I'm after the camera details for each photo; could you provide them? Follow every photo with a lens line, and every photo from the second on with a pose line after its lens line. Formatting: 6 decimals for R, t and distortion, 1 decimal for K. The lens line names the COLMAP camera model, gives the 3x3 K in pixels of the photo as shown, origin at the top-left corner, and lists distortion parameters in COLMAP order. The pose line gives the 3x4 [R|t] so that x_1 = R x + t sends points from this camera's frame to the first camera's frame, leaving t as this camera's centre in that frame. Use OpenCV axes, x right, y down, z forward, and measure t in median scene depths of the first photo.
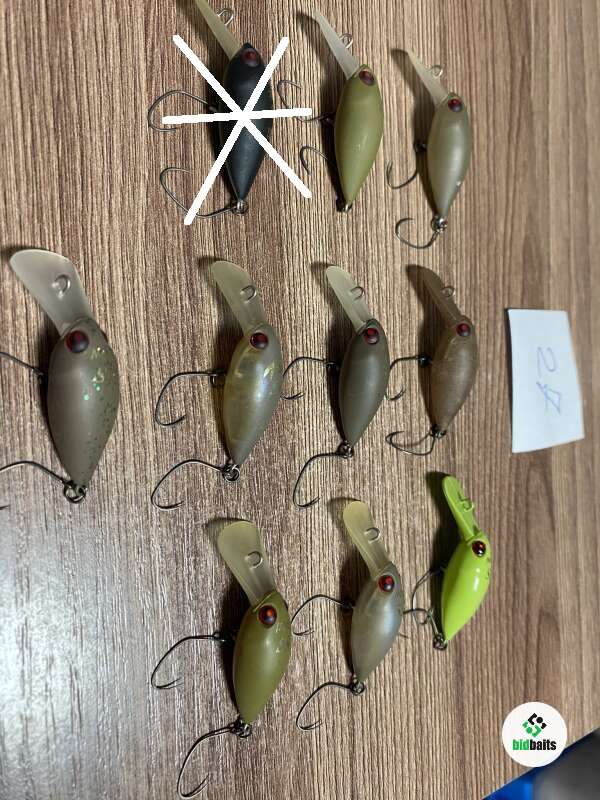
lens RADIAL K [[568.5, 0, 306.1], [0, 568.5, 397.7], [0, 0, 1]] dist [-0.006812, -0.013512]
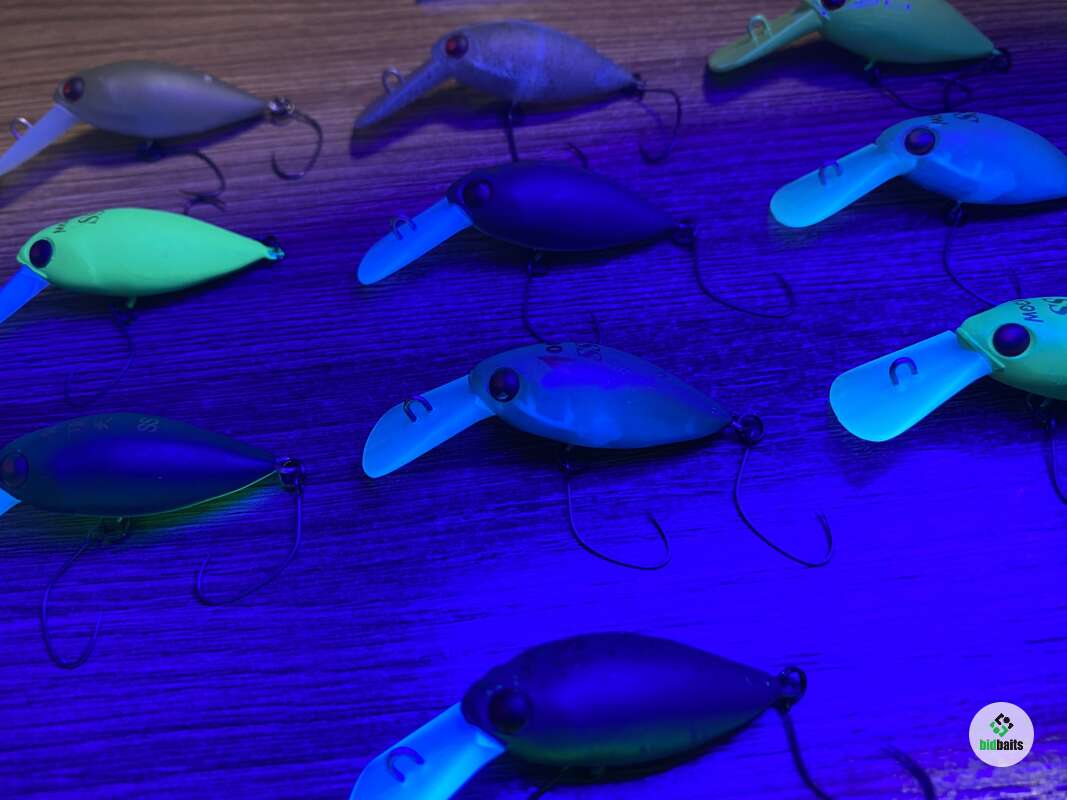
lens RADIAL K [[779.0, 0, 543.5], [0, 779.0, 400.4], [0, 0, 1]] dist [-0.037389, 0.007444]
pose [[-0.059530, -0.997885, -0.026098, -0.080321], [0.998086, -0.059062, -0.018327, -0.048431], [0.016747, -0.027139, 0.999491, 0.265115]]
